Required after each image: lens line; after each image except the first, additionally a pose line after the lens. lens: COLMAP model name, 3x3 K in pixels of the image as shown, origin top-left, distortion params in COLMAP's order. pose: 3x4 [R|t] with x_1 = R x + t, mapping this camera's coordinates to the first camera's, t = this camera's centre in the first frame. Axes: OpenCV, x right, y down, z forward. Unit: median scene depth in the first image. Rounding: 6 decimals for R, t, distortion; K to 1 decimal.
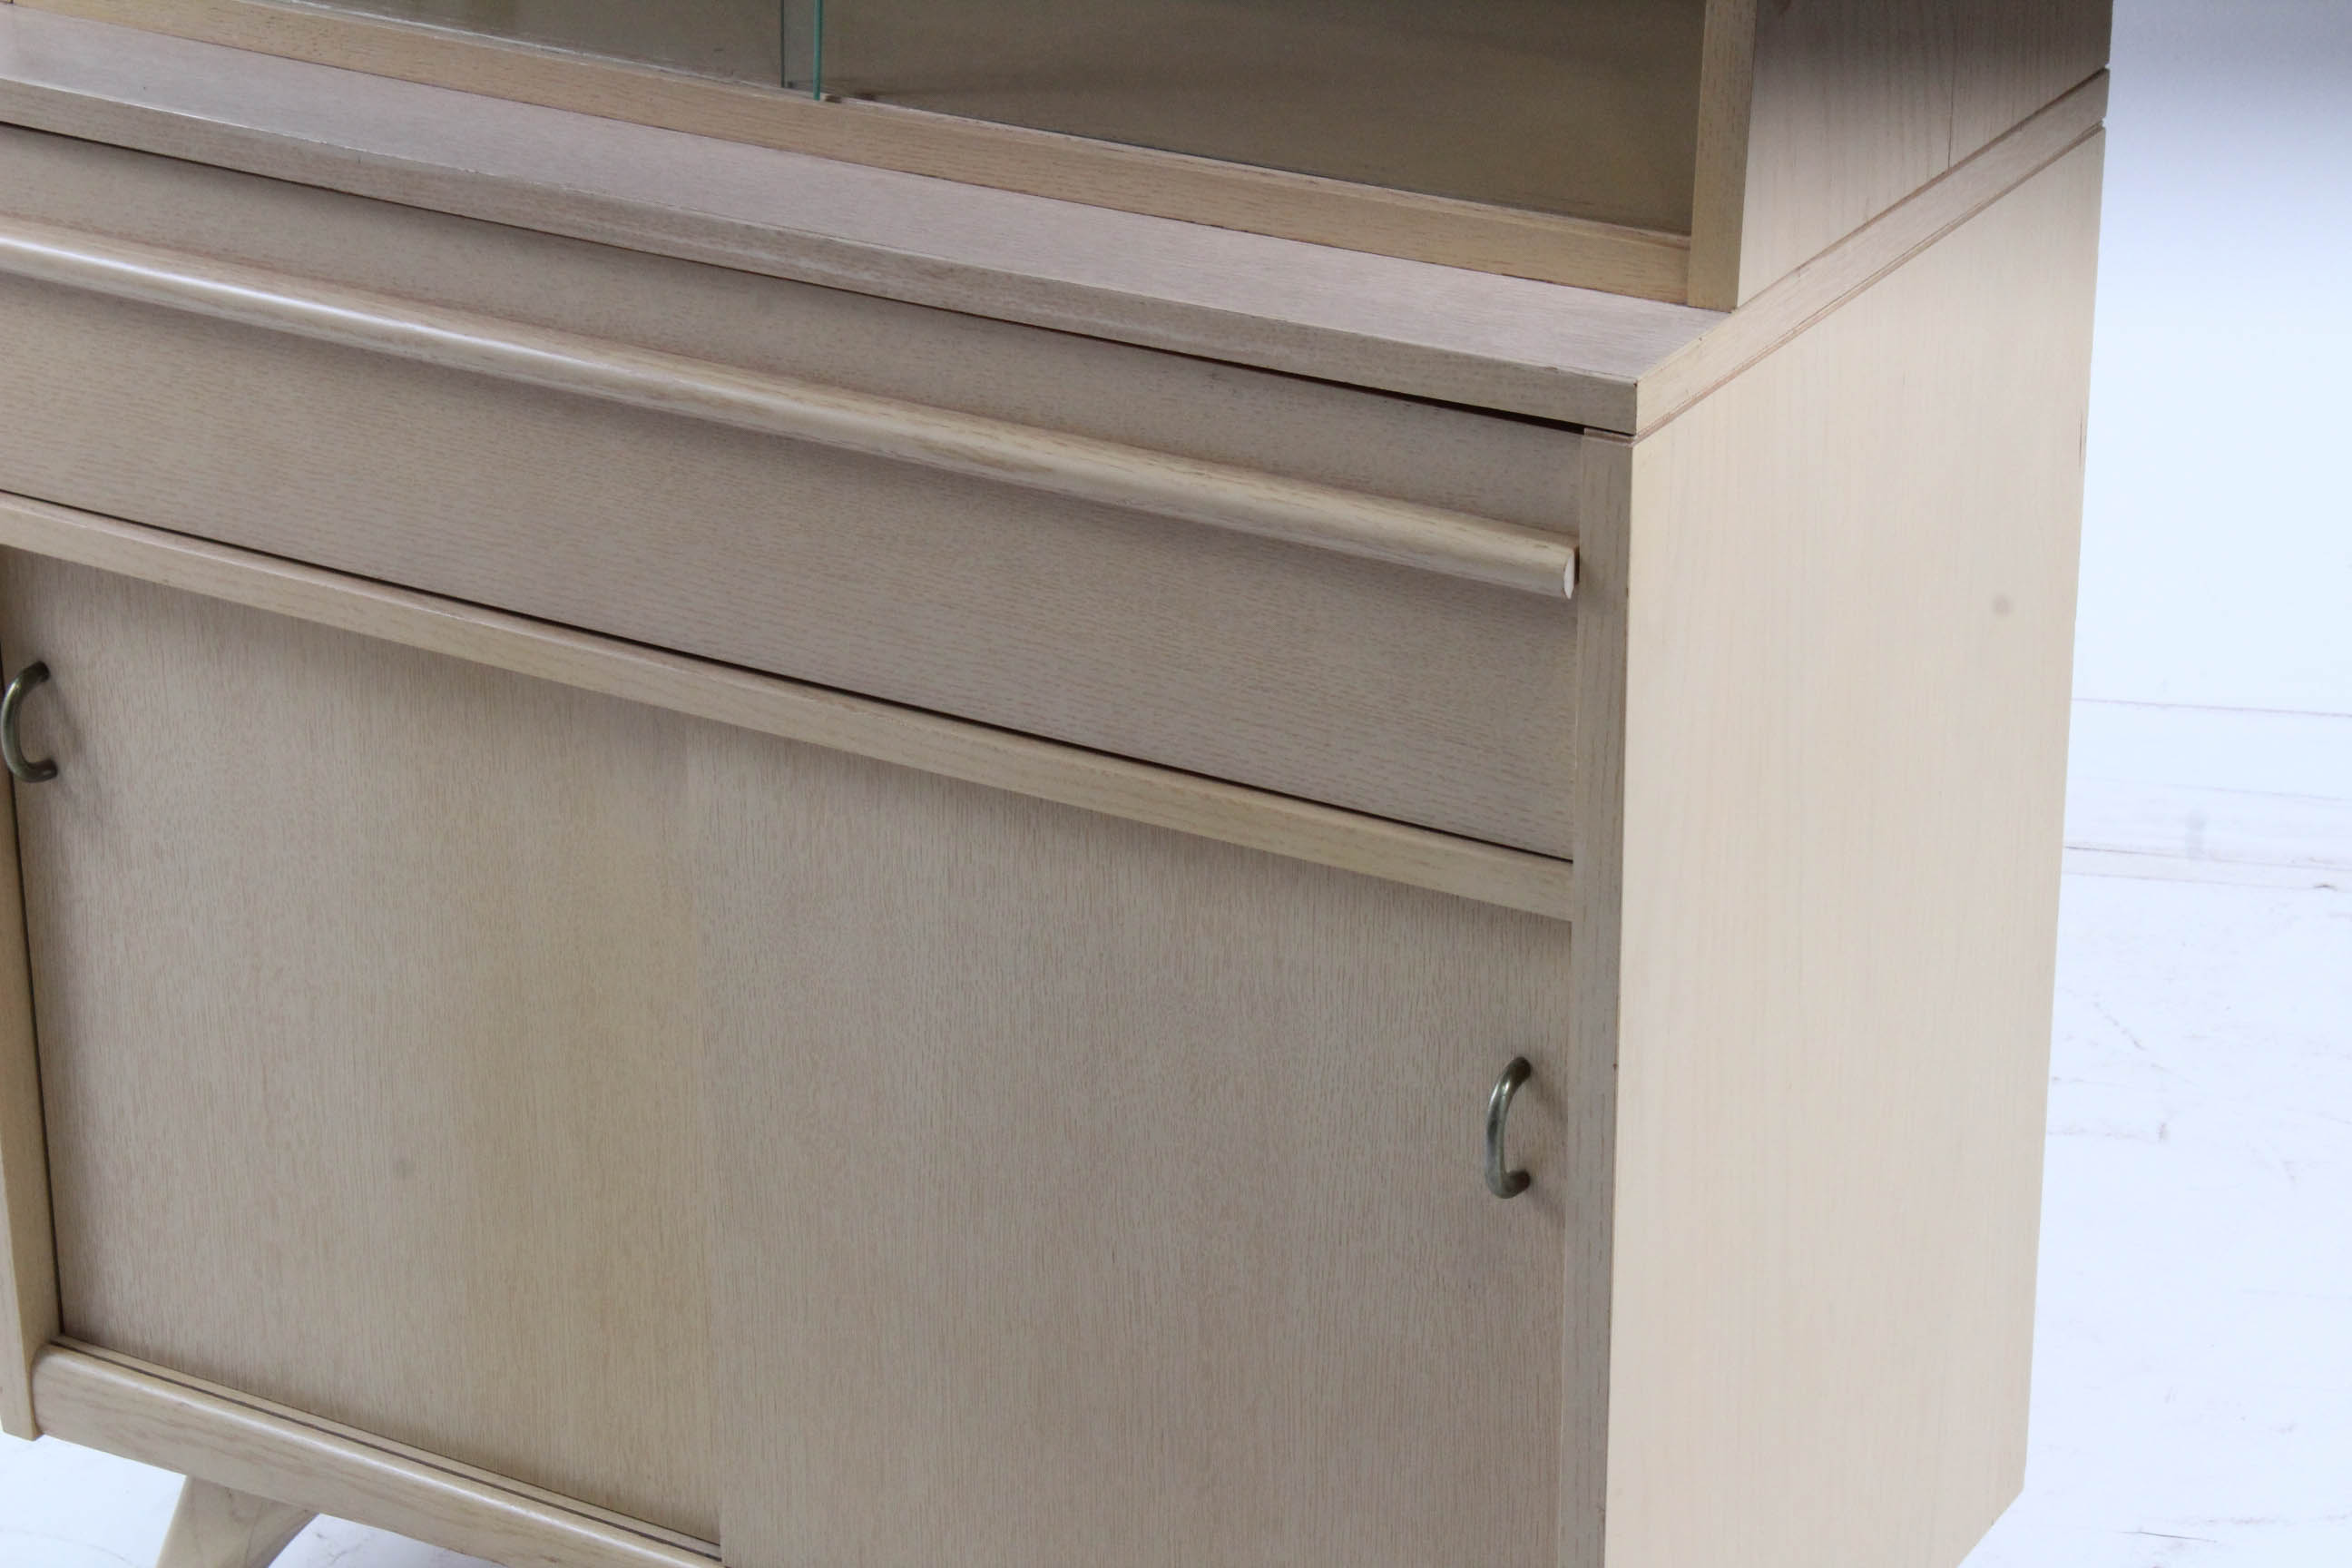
lens RADIAL K [[5603.5, 0, 1176.0], [0, 5603.5, 784.0], [0, 0, 1]] dist [0.062082, 0.323624]
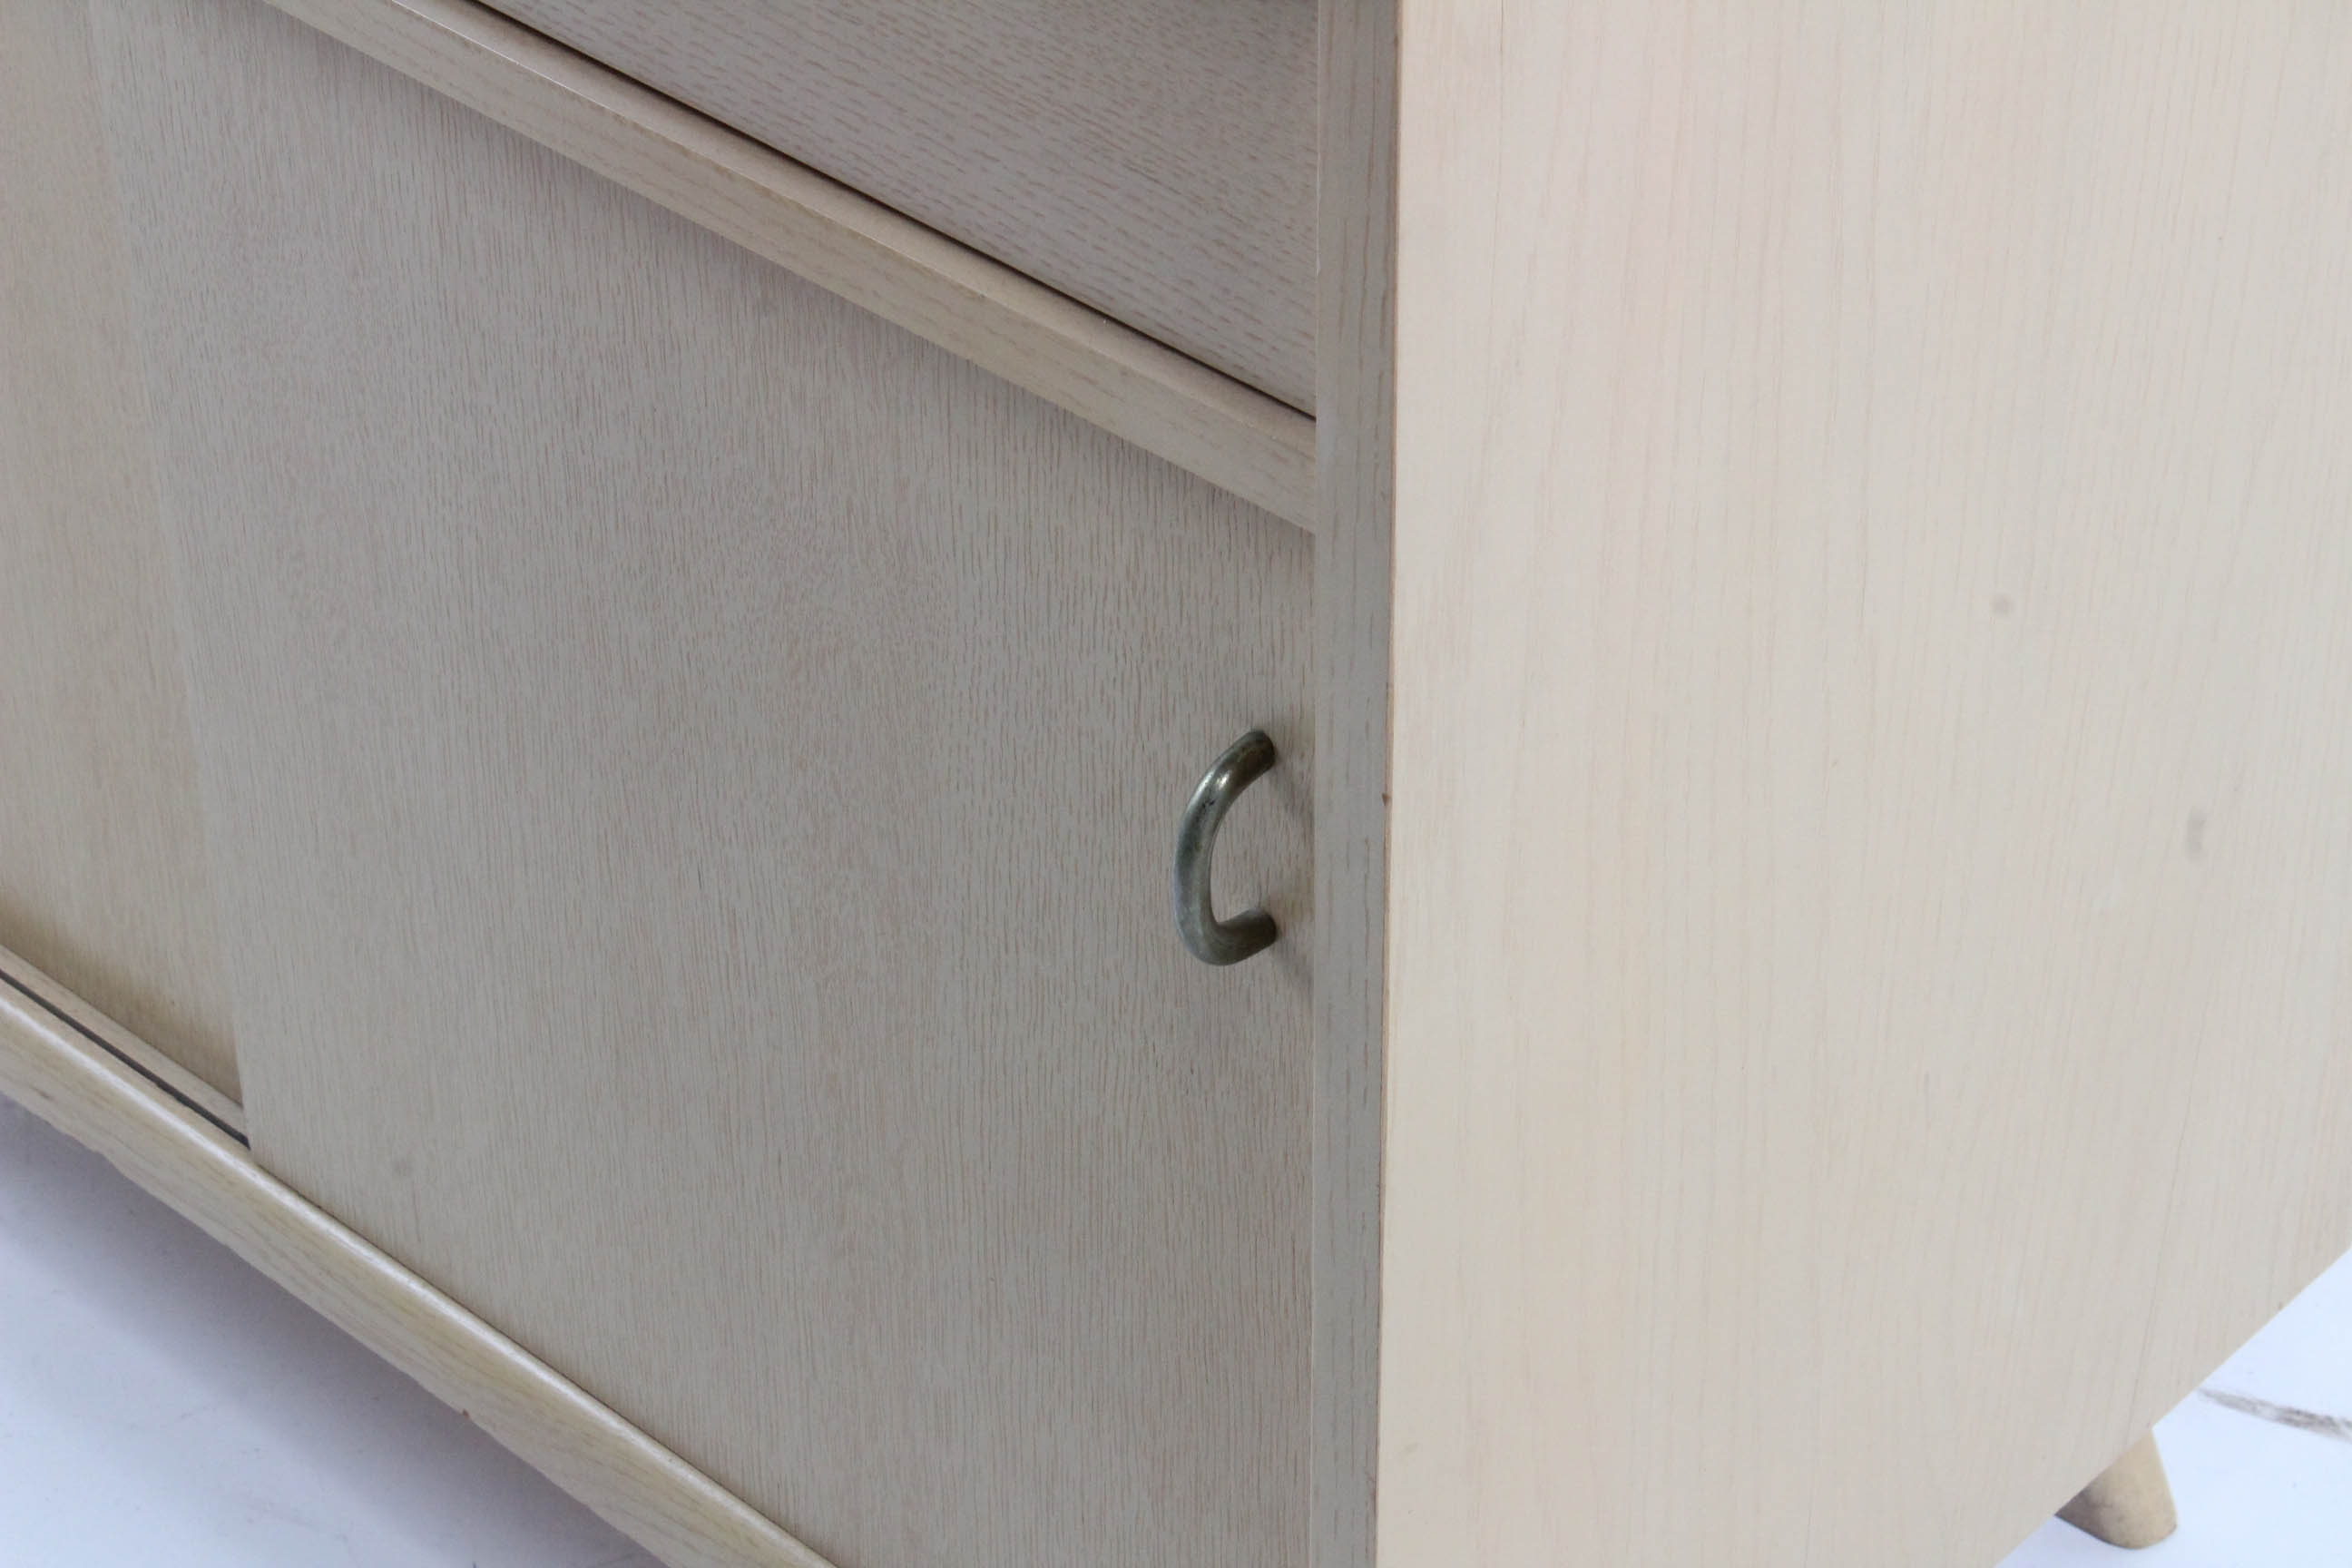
lens RADIAL K [[5603.5, 0, 1176.0], [0, 5603.5, 784.0], [0, 0, 1]] dist [0.062082, 0.323624]
pose [[0.979218, 0.123276, -0.161044, 0.137818], [-0.083184, 0.968323, 0.235437, -0.072849], [0.184967, -0.217148, 0.958454, 0.450926]]
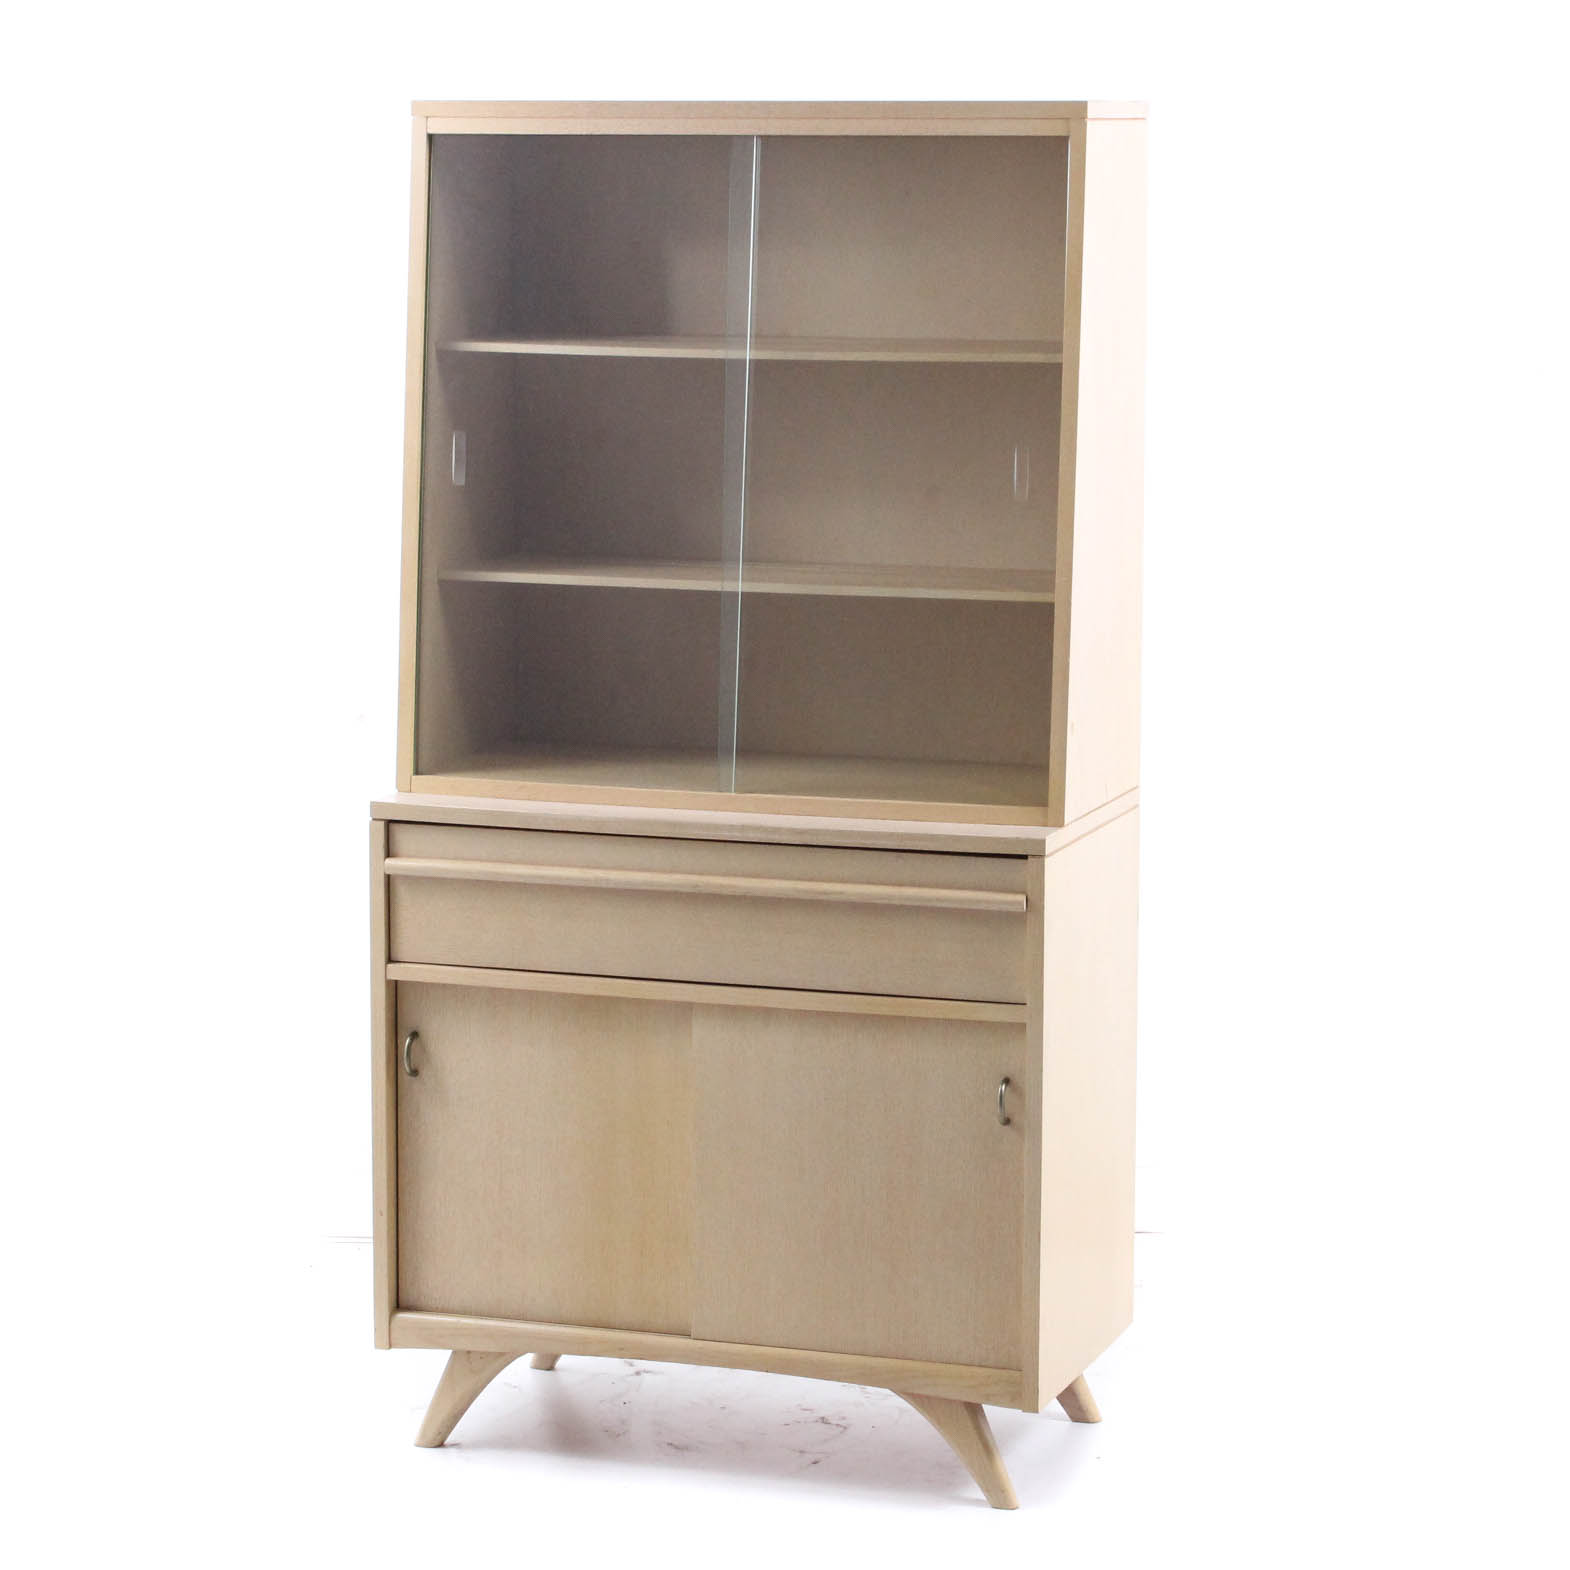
lens RADIAL K [[4462.5, 0, 785.0], [0, 4462.5, 785.0], [0, 0, 1]] dist [-0.062349, -0.200226]
pose [[0.978948, -0.019138, 0.203213, -0.525915], [0.073040, 0.962514, -0.261214, 0.501149], [-0.190596, 0.270557, 0.943648, -1.259668]]
